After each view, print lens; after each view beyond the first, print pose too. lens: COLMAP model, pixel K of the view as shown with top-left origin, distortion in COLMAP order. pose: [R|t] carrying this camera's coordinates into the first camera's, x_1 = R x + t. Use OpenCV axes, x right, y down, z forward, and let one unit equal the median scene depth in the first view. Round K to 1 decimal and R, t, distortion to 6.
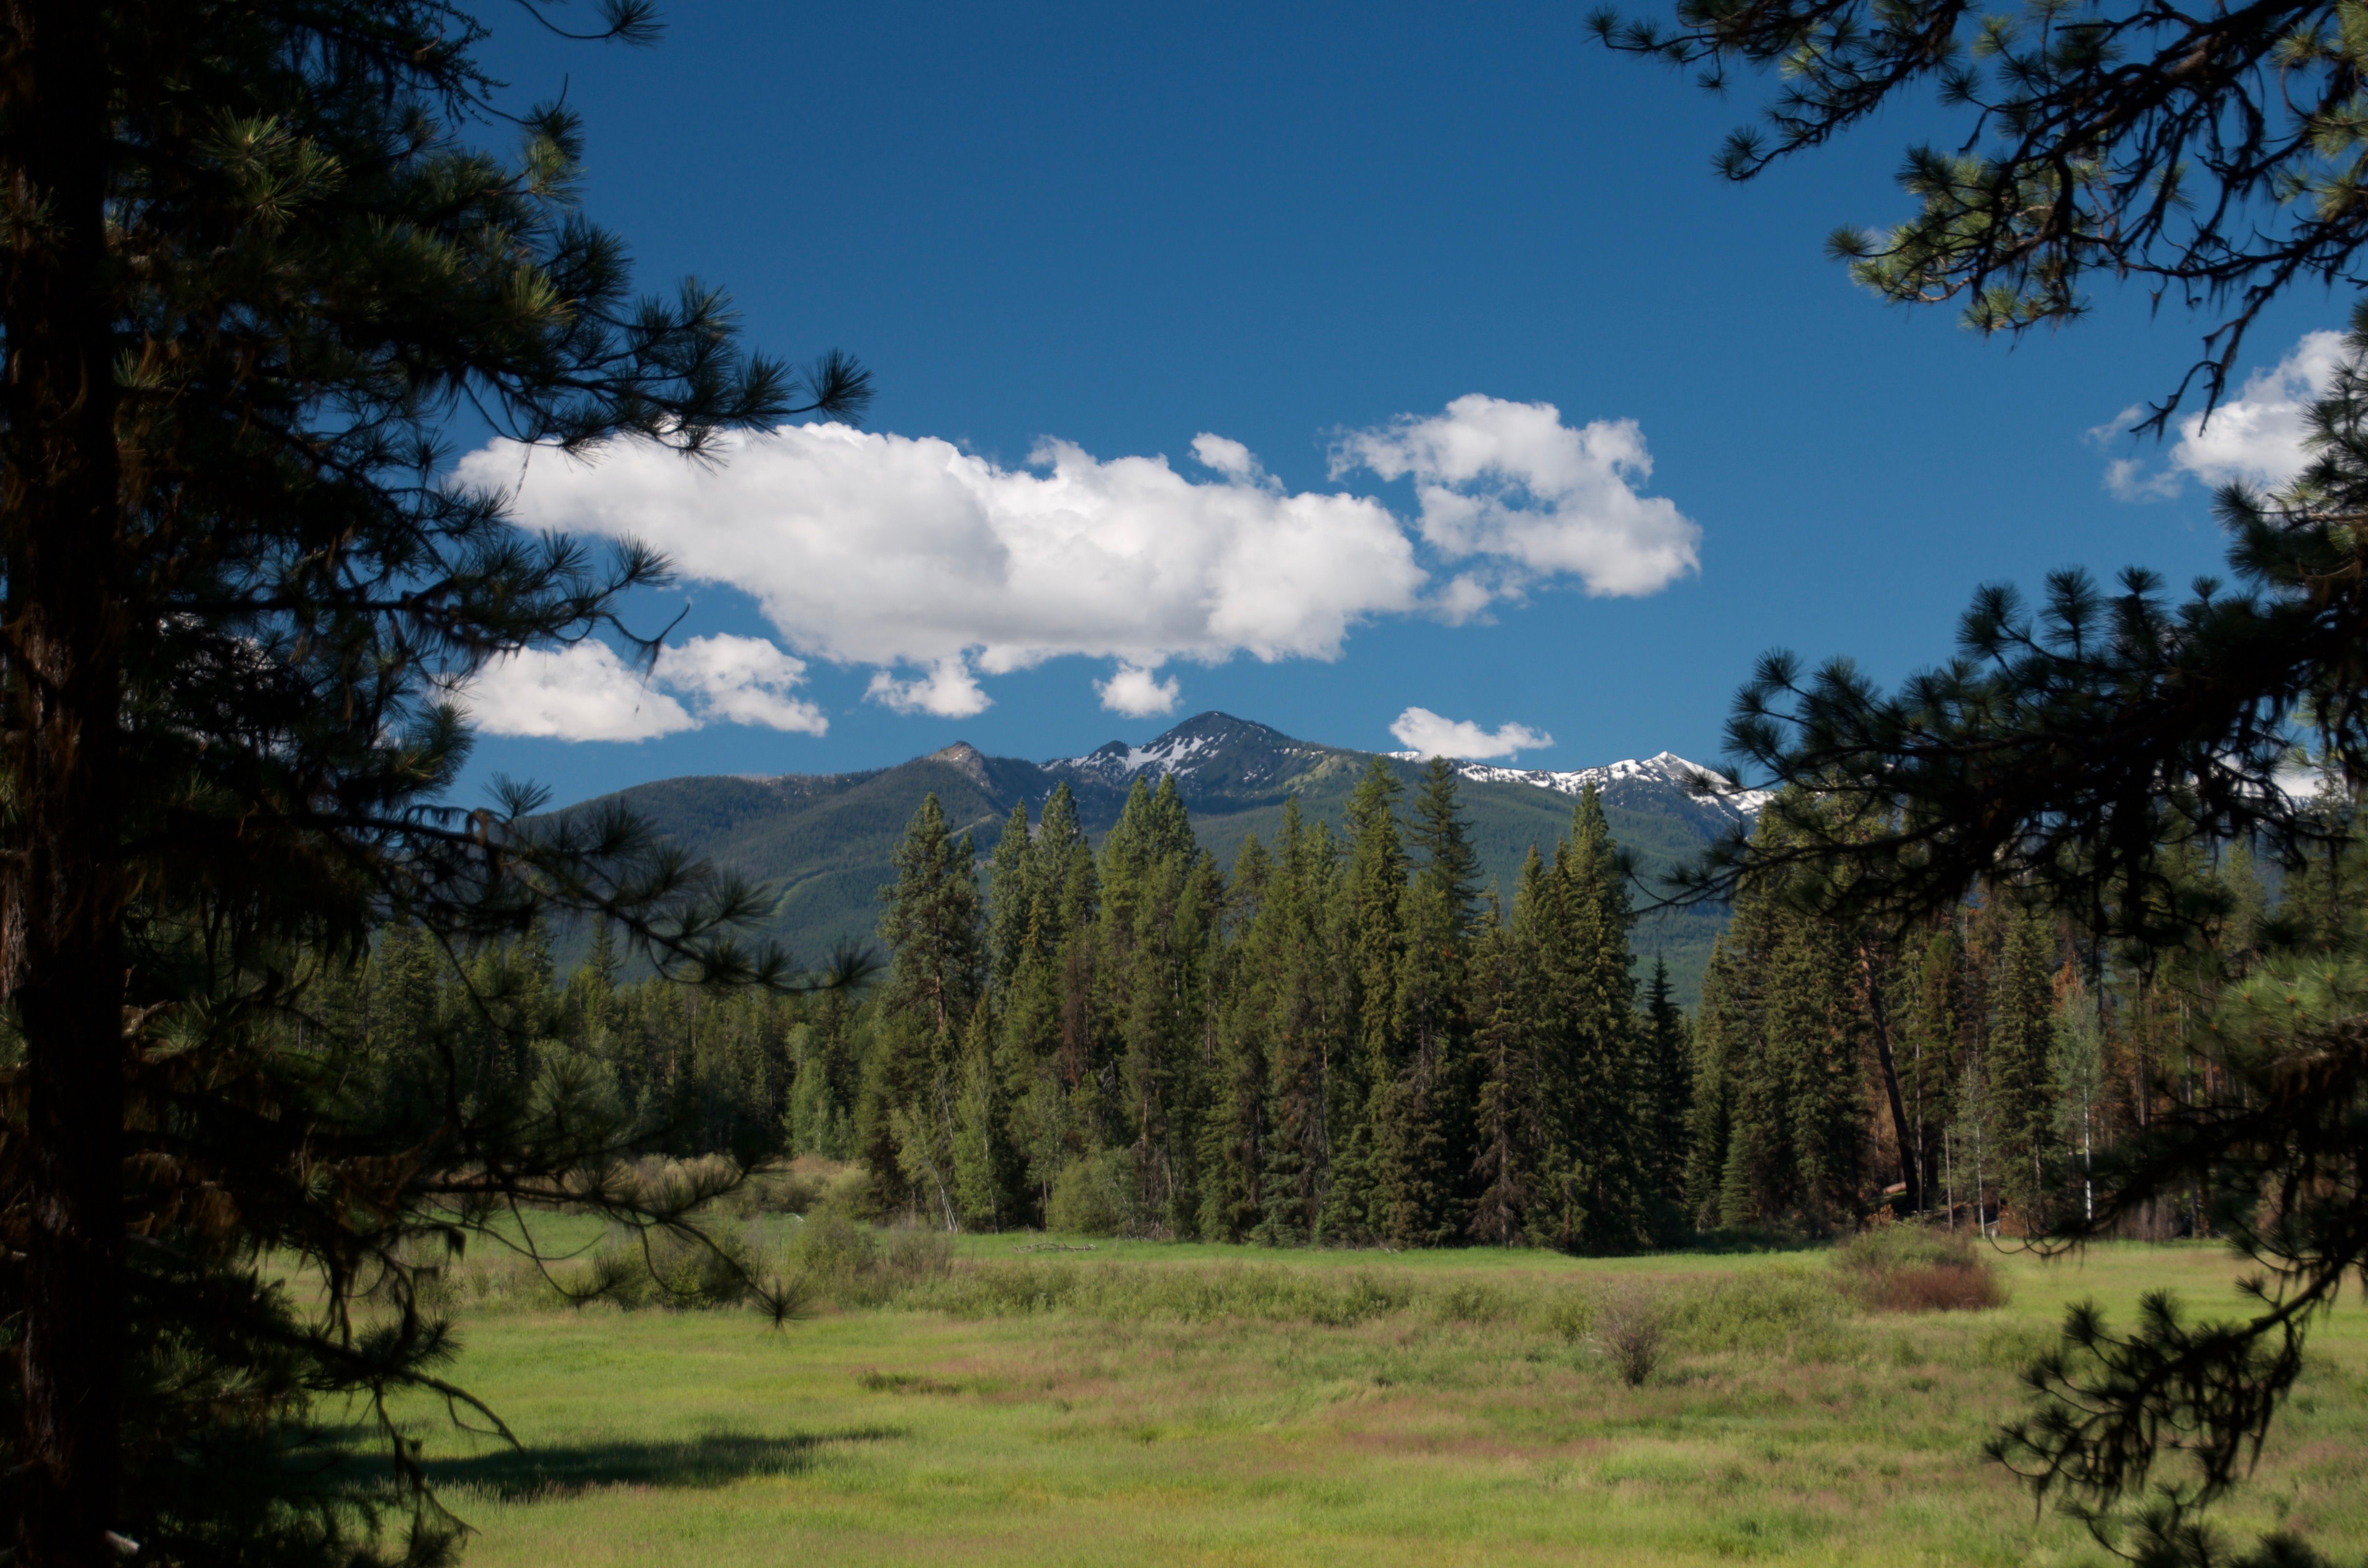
lens RADIAL K [[5295.3, 0, 1179.3], [0, 5295.3, 834.3], [0, 0, 1]] dist [0.834091, -0.125598]
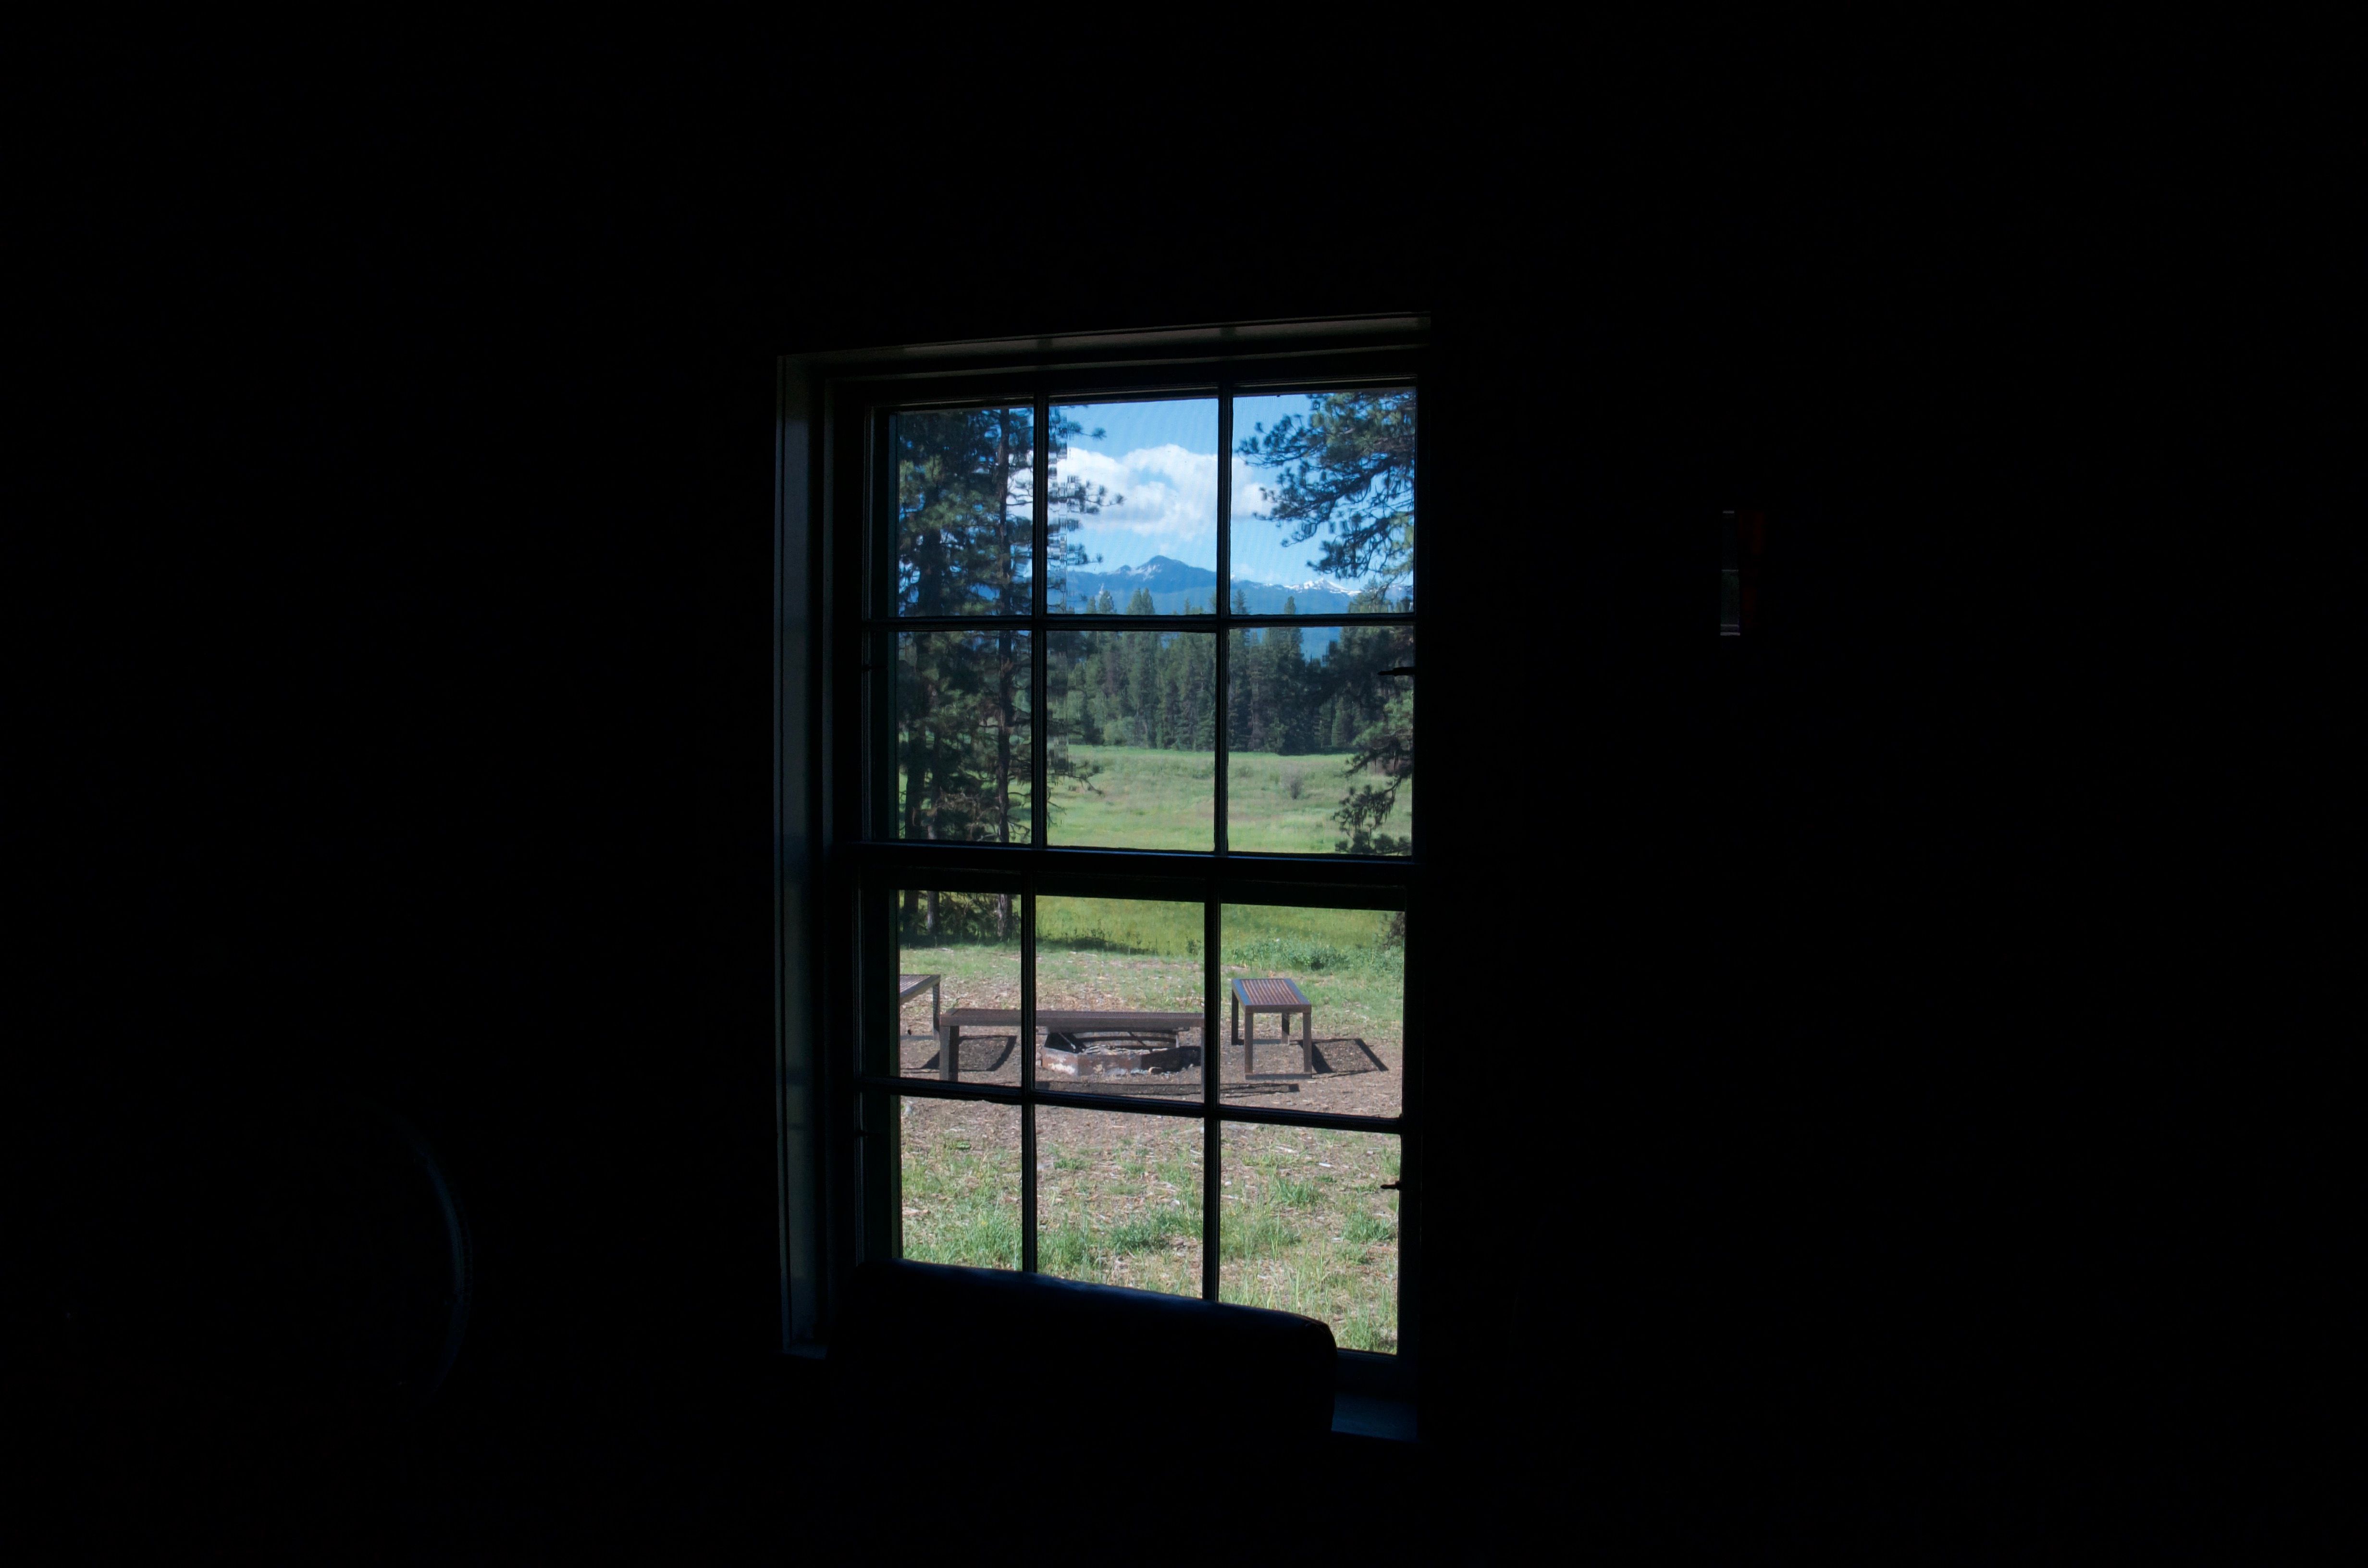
lens RADIAL K [[1910.4, 0, 1172.8], [0, 1910.4, 811.8], [0, 0, 1]] dist [-0.166270, 0.143805]
pose [[0.999801, 0.013518, 0.014700, -0.002658], [-0.015069, 0.993692, 0.111130, -0.013893], [-0.013105, -0.111329, 0.993697, -0.120786]]
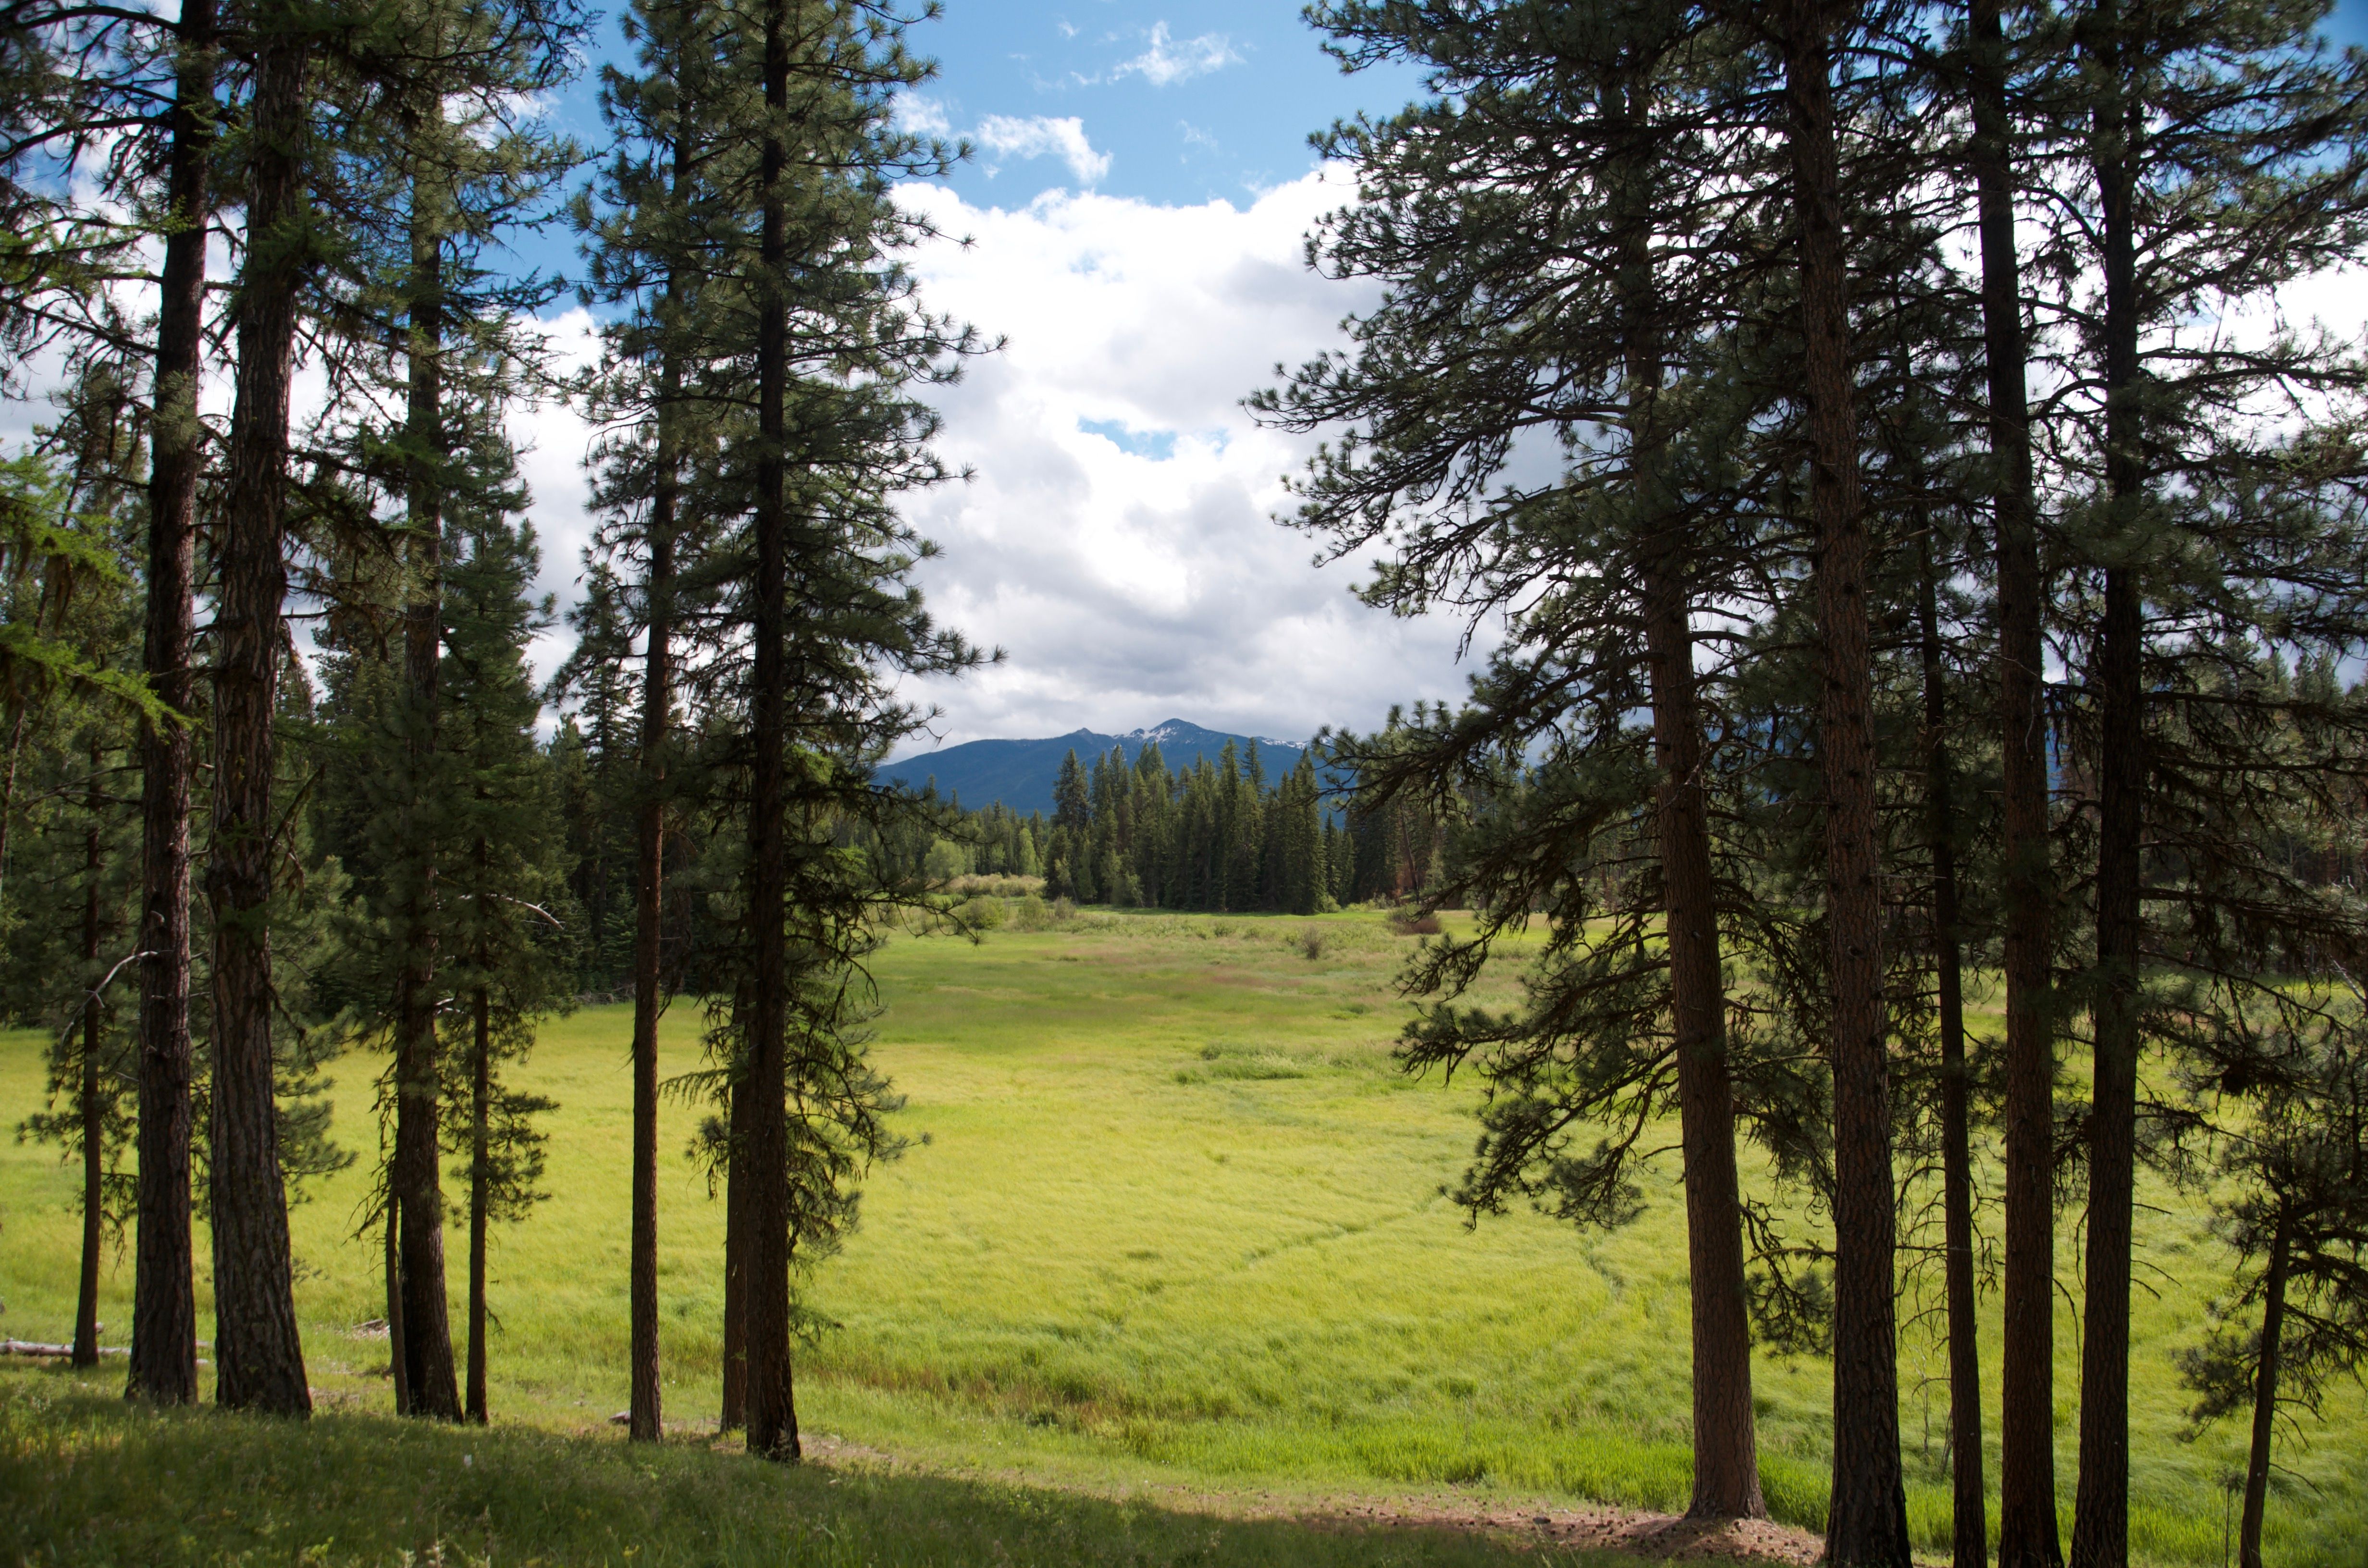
lens RADIAL K [[1910.4, 0, 1172.8], [0, 1910.4, 811.8], [0, 0, 1]] dist [-0.166270, 0.143805]
pose [[0.999838, 0.016575, 0.007086, 0.003060], [-0.016752, 0.999528, 0.025760, -0.001851], [-0.006656, -0.025875, 0.999643, -0.013393]]
